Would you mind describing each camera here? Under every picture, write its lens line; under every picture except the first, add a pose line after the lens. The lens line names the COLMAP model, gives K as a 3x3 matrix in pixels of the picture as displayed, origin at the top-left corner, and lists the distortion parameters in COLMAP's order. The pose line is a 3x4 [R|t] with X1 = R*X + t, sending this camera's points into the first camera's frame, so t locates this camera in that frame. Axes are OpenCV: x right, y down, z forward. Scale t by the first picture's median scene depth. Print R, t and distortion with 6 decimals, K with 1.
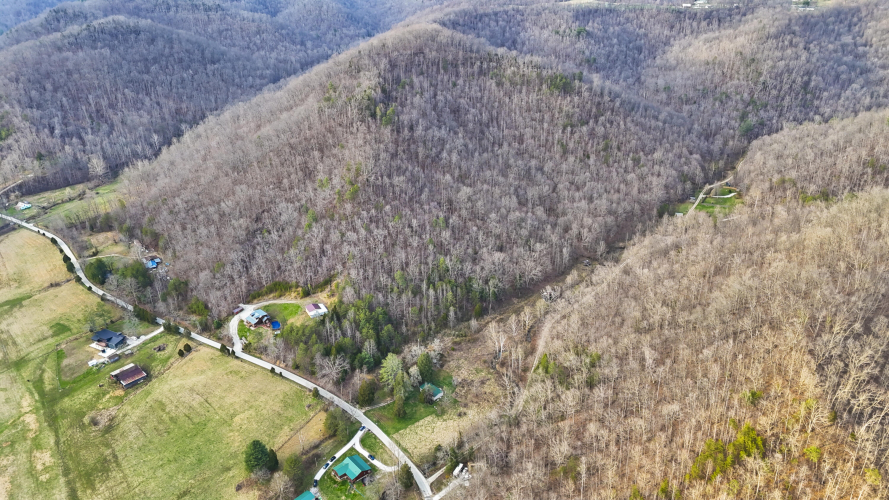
lens RADIAL K [[654.8, 0, 443.6], [0, 654.8, 249.6], [0, 0, 1]] dist [0.048522, -0.021145]
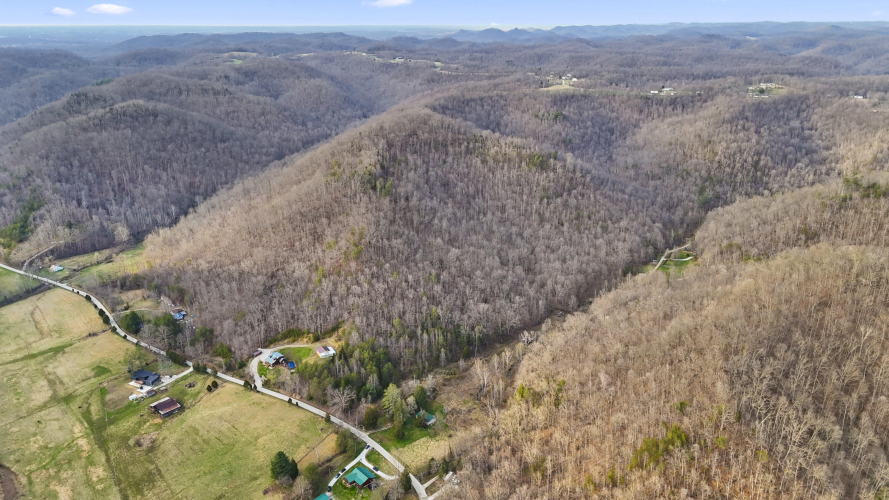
lens RADIAL K [[654.8, 0, 443.7], [0, 654.8, 251.1], [0, 0, 1]] dist [0.048522, -0.021145]
pose [[0.999864, 0.000695, 0.016475, -0.004489], [0.001106, 0.994036, -0.109049, 0.035127], [-0.016452, 0.109053, 0.993900, -0.149166]]
